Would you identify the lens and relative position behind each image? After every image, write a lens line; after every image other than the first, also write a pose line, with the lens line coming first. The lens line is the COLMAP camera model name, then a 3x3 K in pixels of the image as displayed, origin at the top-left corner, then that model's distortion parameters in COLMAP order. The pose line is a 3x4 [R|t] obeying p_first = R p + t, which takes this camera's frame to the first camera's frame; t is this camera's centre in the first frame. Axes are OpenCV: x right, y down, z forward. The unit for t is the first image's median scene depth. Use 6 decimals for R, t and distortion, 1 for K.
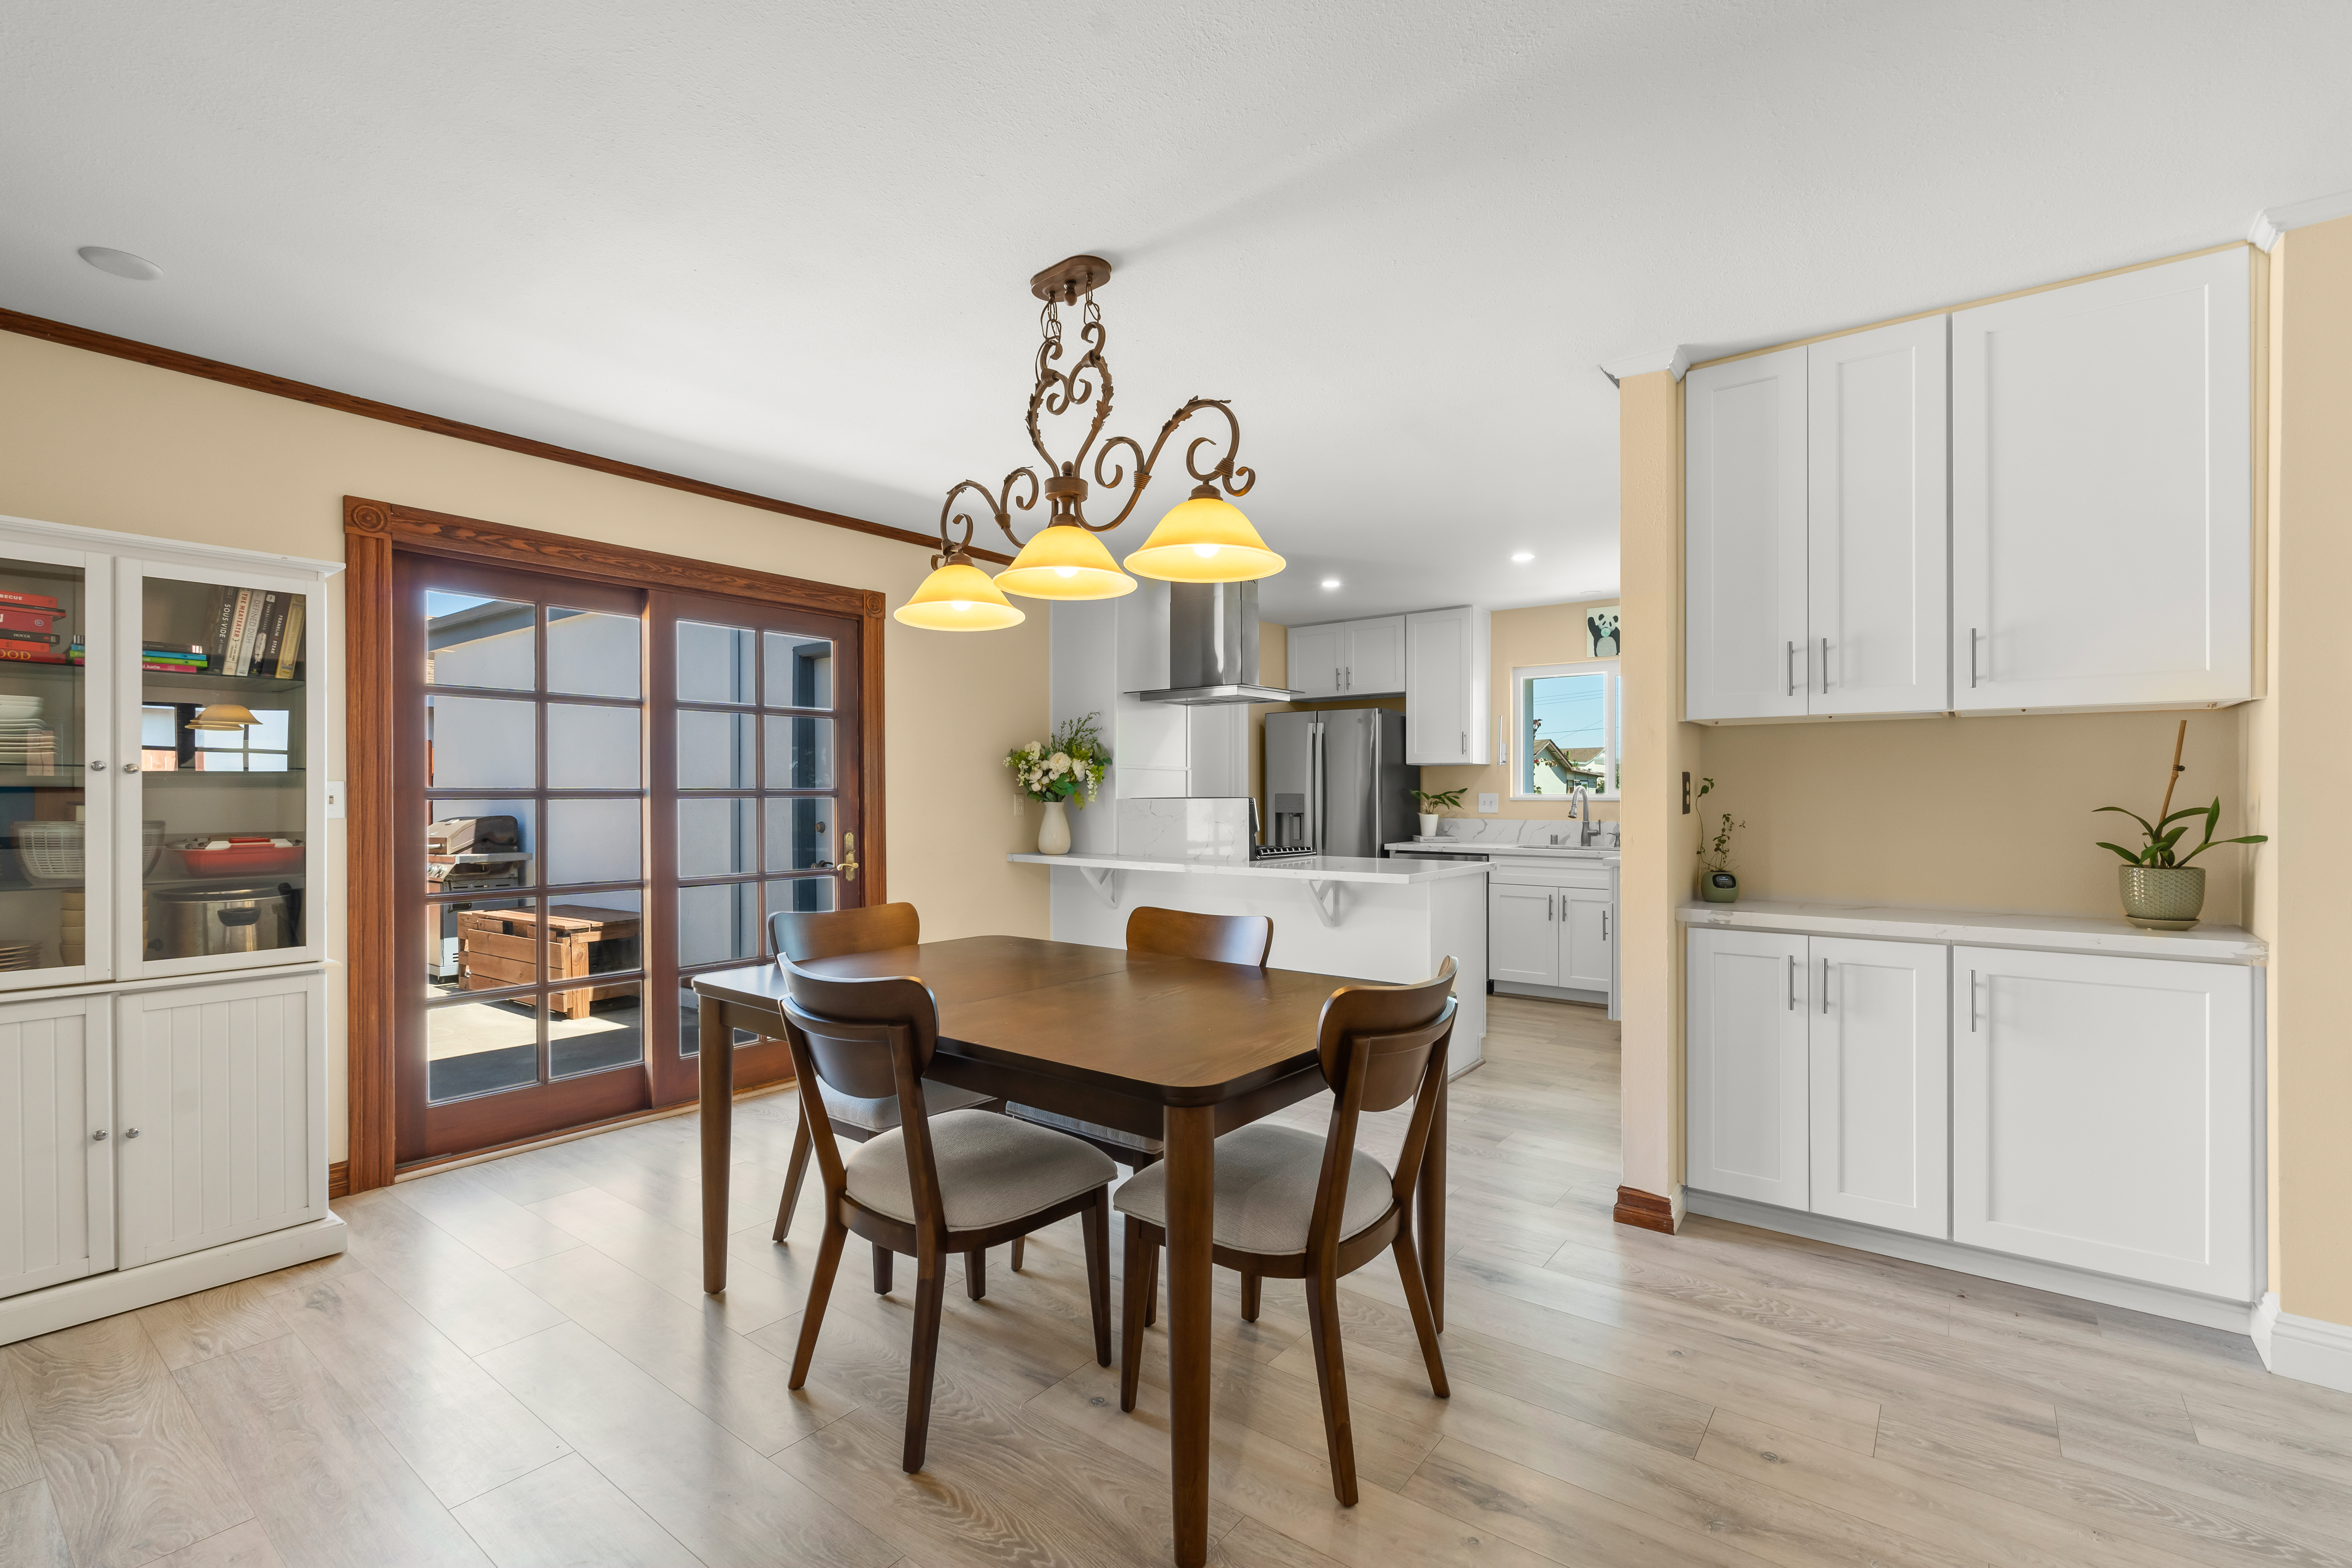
lens RADIAL K [[1033.8, 0, 1159.5], [0, 1033.8, 786.5], [0, 0, 1]] dist [-0.007550, 0.001351]
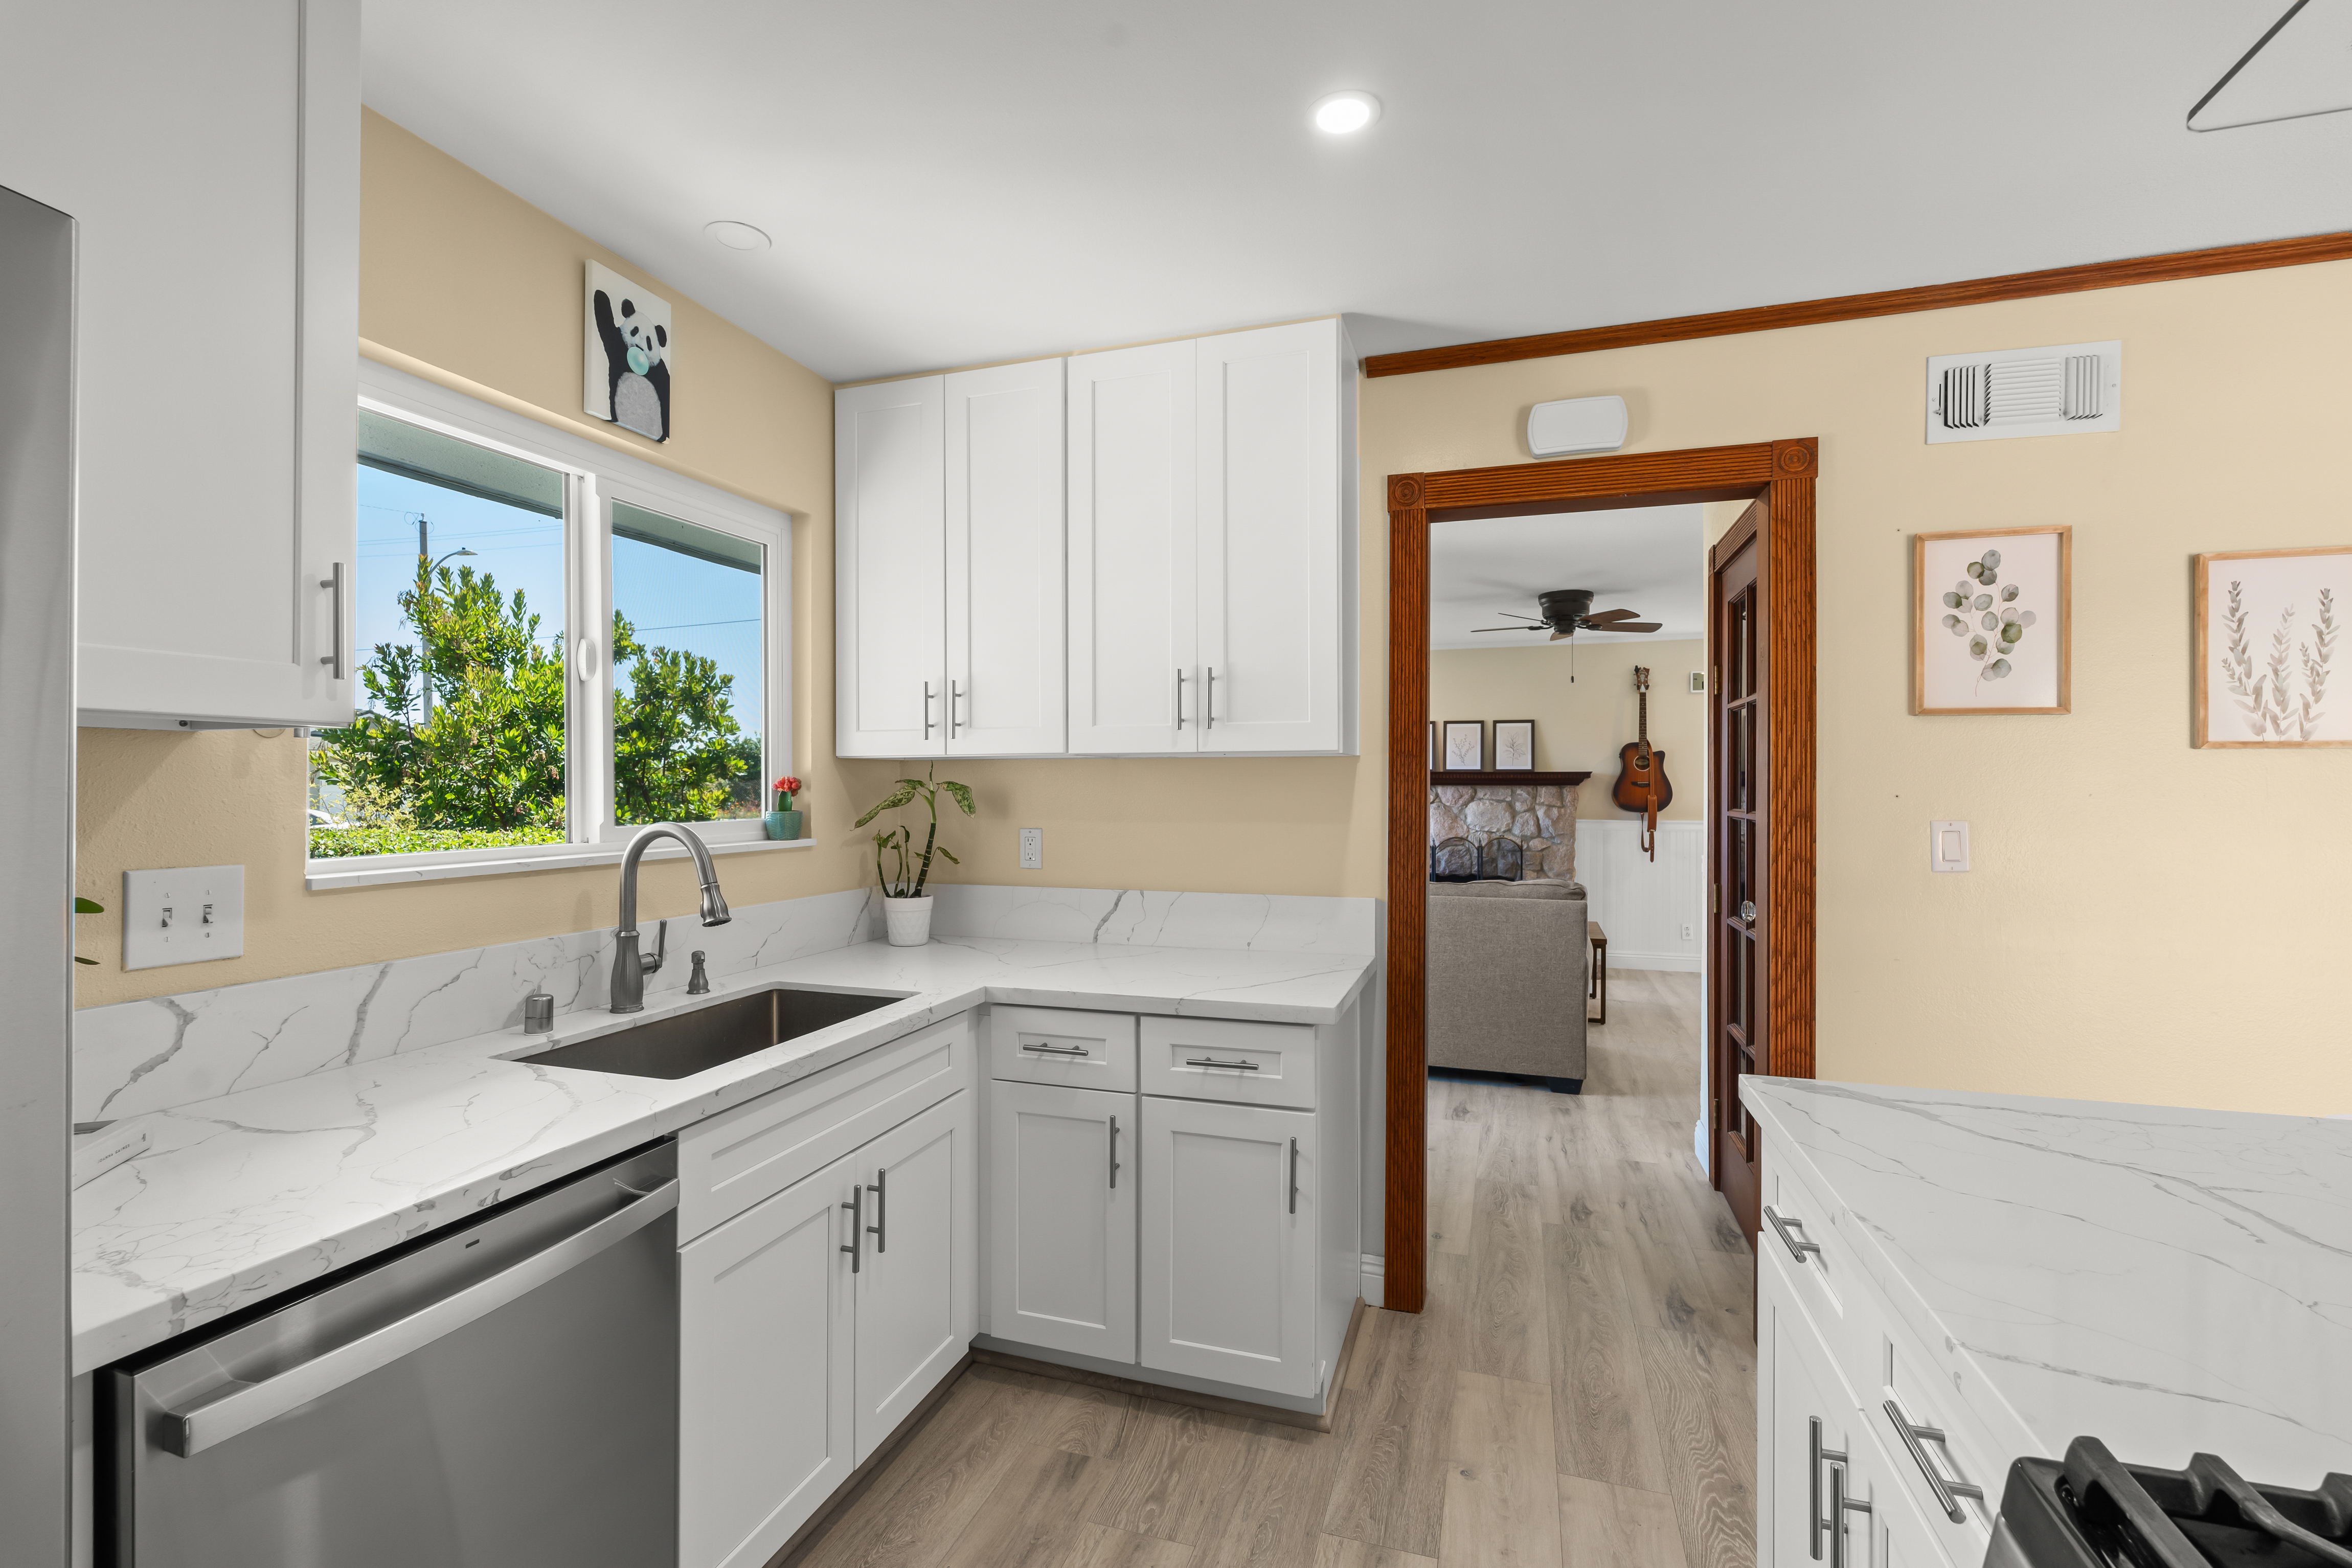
lens RADIAL K [[1033.8, 0, 1181.0], [0, 1033.8, 780.3], [0, 0, 1]] dist [-0.007550, 0.001351]
pose [[-0.343972, 0.001003, 0.938979, 0.058161], [-0.007495, 0.999965, -0.003814, -0.013268], [-0.938950, -0.008350, -0.343953, 0.952535]]
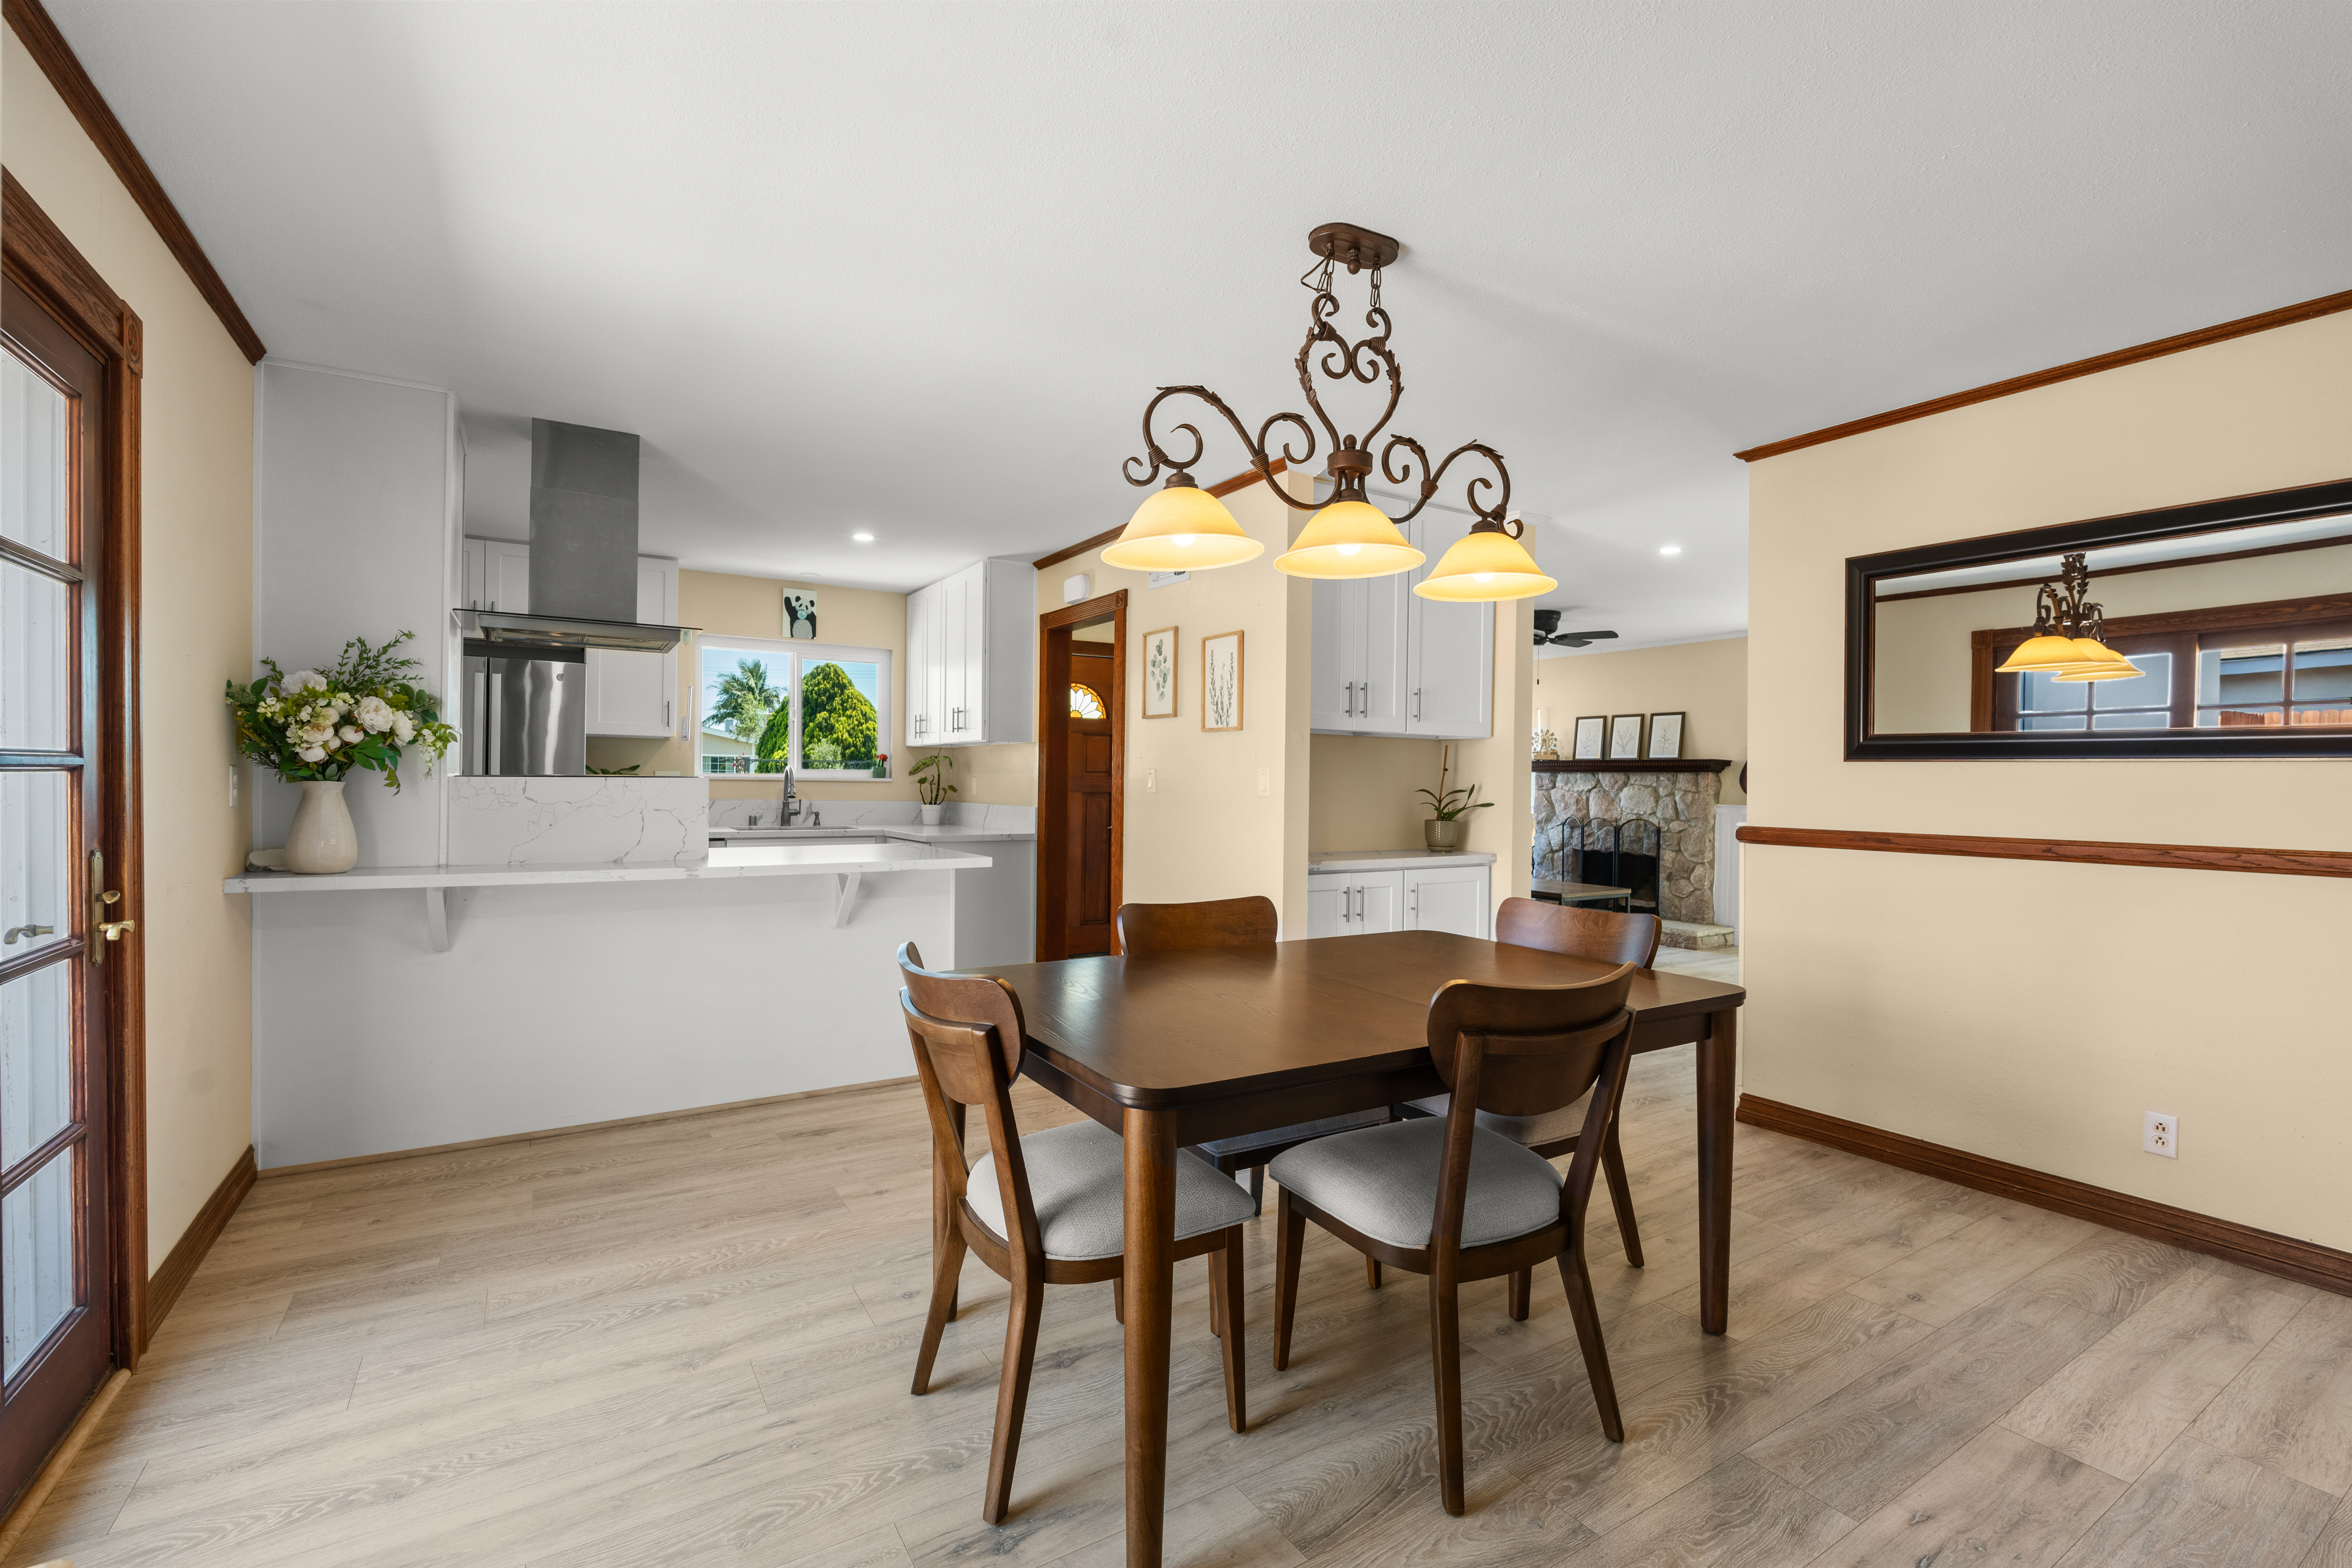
lens RADIAL K [[1033.8, 0, 1176.5], [0, 1033.8, 779.4], [0, 0, 1]] dist [-0.007550, 0.001351]
pose [[0.340061, 0.004516, 0.940393, -0.396150], [-0.019298, 0.999811, 0.002177, 0.003066], [-0.940205, -0.018888, 0.340084, 0.308701]]
